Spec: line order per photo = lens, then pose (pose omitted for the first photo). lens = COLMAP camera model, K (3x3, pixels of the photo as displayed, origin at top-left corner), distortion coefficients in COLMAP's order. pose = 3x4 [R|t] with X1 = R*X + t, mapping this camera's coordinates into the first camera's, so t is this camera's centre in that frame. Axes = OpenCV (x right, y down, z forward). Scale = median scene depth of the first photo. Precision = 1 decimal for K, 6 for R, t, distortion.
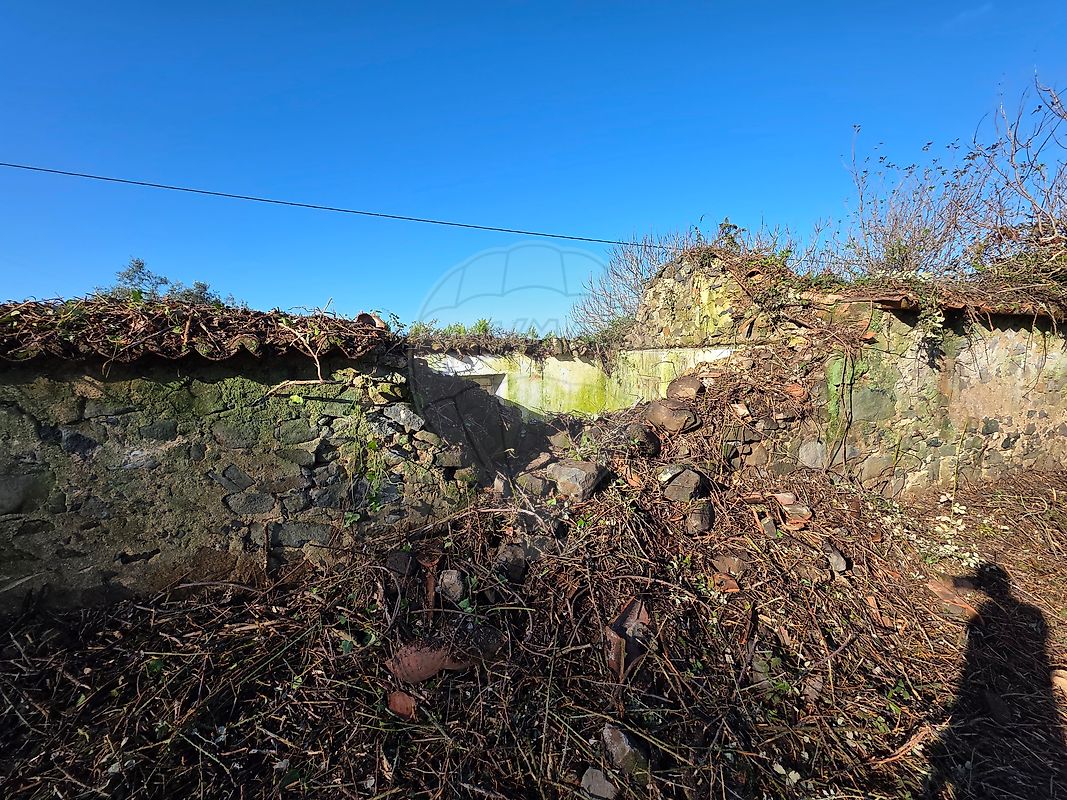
lens RADIAL K [[428.9, 0, 534.1], [0, 428.9, 400.0], [0, 0, 1]] dist [0.001265, 0.001000]
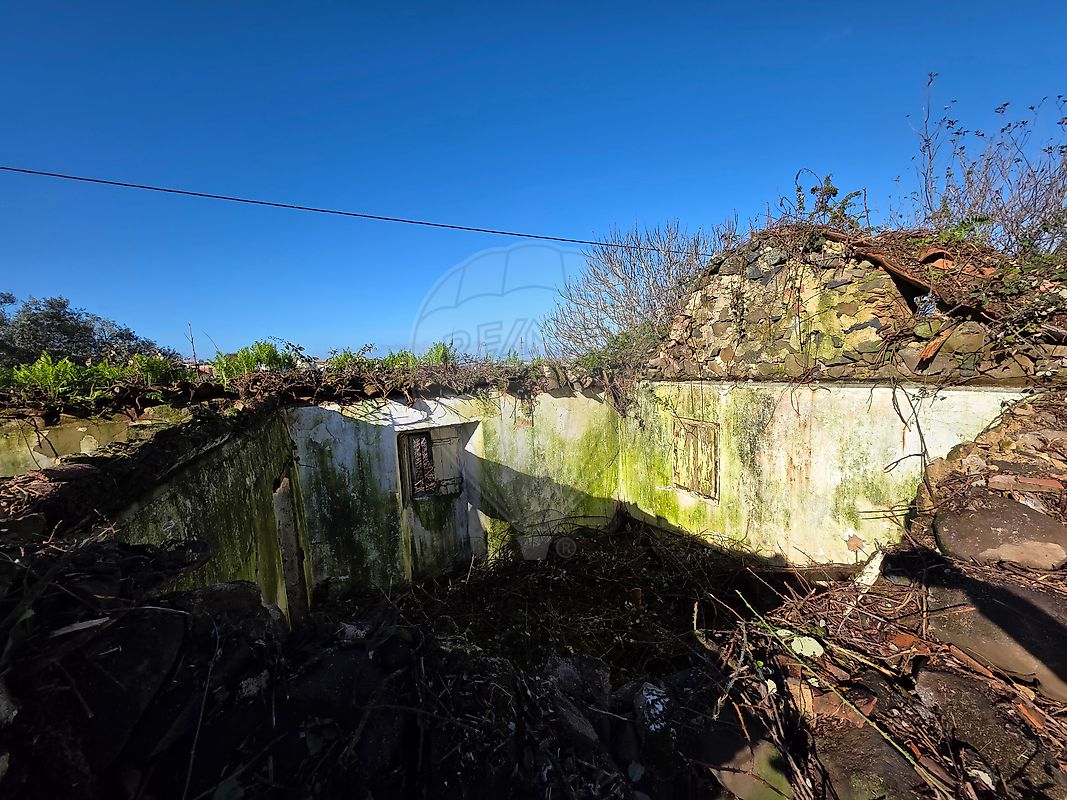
lens RADIAL K [[428.9, 0, 532.1], [0, 428.9, 399.5], [0, 0, 1]] dist [0.001265, 0.001000]
pose [[0.993307, -0.044690, 0.106512, -0.056223], [0.047389, 0.998613, -0.022947, -0.079193], [-0.105339, 0.027840, 0.994047, 0.327571]]
